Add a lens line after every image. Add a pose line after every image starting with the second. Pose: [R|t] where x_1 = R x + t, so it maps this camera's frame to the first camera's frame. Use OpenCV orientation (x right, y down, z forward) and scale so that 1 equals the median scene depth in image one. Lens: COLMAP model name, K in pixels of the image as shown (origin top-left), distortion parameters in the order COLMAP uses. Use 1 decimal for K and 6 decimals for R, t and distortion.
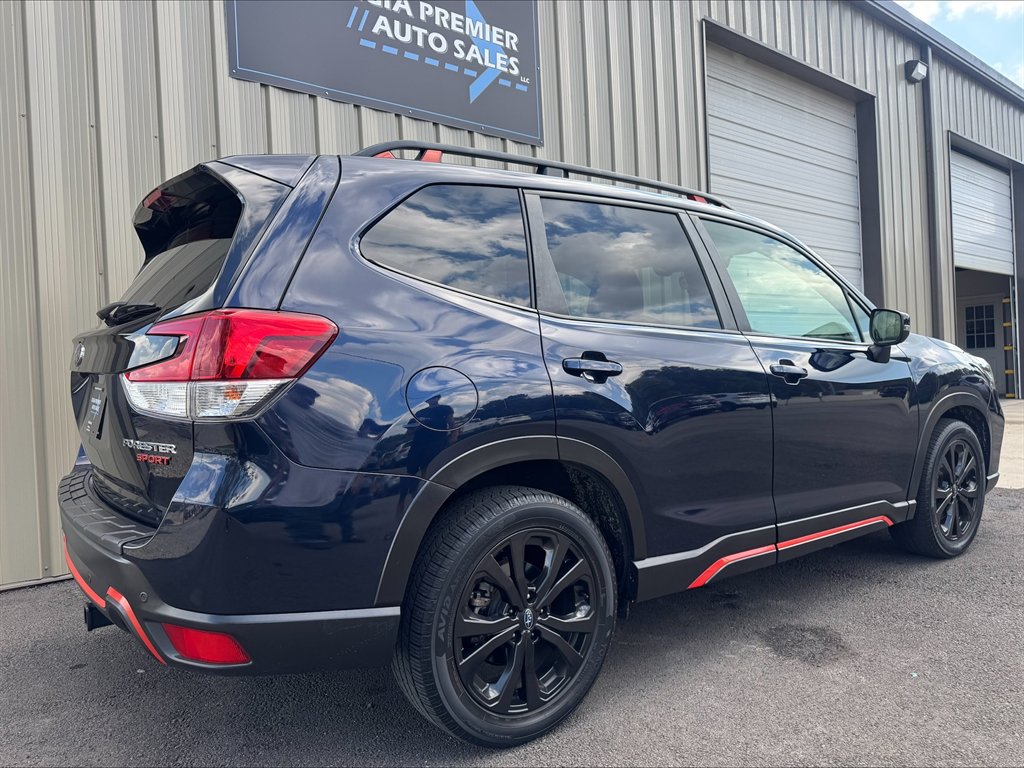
lens RADIAL K [[749.8, 0, 532.8], [0, 749.8, 383.5], [0, 0, 1]] dist [0.018024, -0.037163]
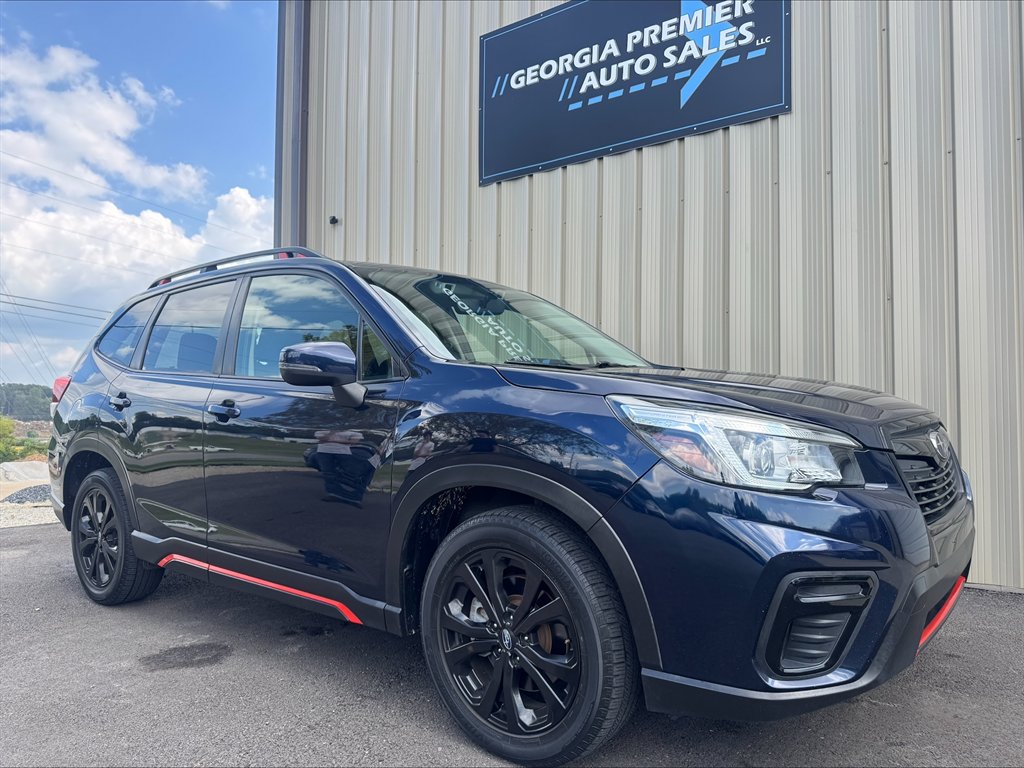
lens RADIAL K [[749.8, 0, 492.4], [0, 749.8, 390.0], [0, 0, 1]] dist [0.018024, -0.037163]
pose [[0.203996, 0.003555, -0.978965, 0.738483], [-0.024719, 0.999693, -0.001521, -0.024933], [0.978660, 0.024509, 0.204022, 0.581722]]
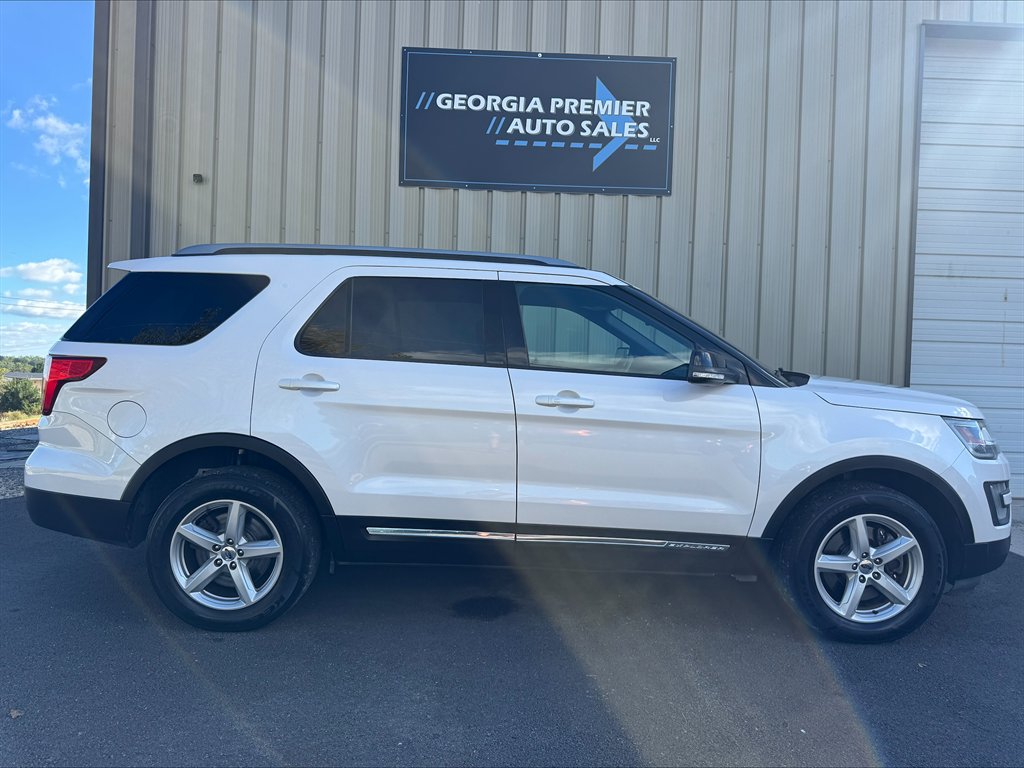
lens RADIAL K [[749.8, 0, 506.0], [0, 749.8, 400.1], [0, 0, 1]] dist [0.018024, -0.037163]
pose [[0.765815, 0.084541, -0.637480, 0.599414], [-0.069194, 0.996398, 0.049016, -0.050628], [0.639328, 0.006573, 0.768906, -0.025771]]
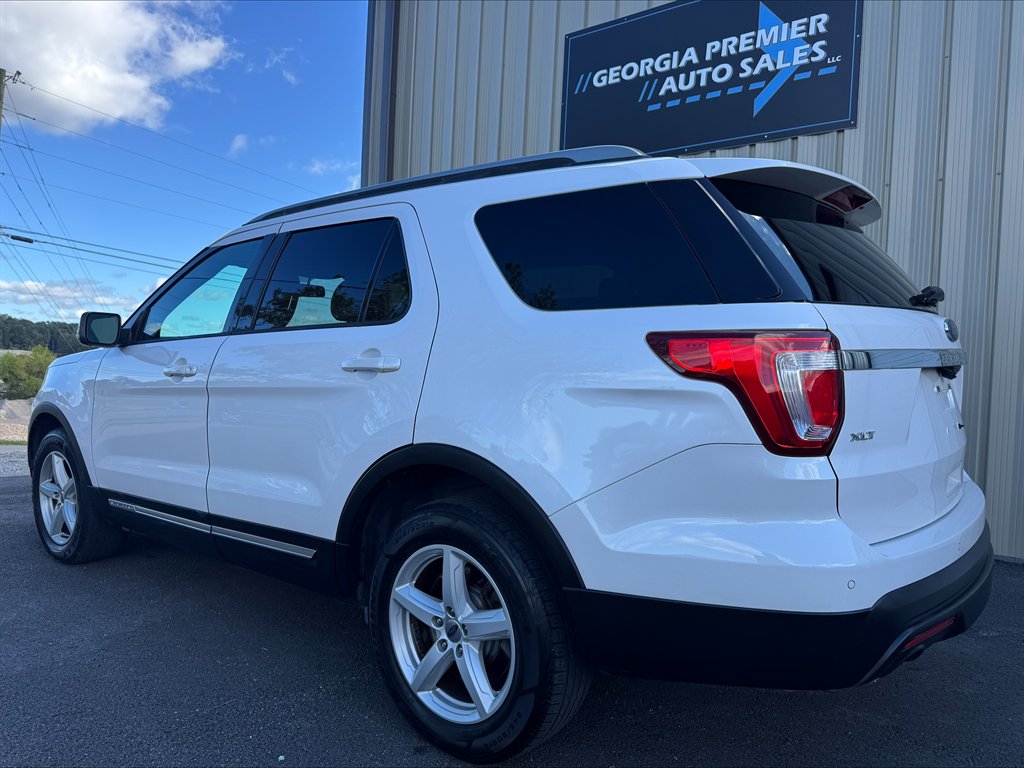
lens RADIAL K [[749.8, 0, 487.1], [0, 749.8, 383.7], [0, 0, 1]] dist [0.018024, -0.037163]
pose [[0.157438, 0.066696, -0.985274, 0.844833], [-0.059226, 0.996558, 0.057996, -0.053808], [0.985751, 0.049223, 0.160846, 0.491051]]
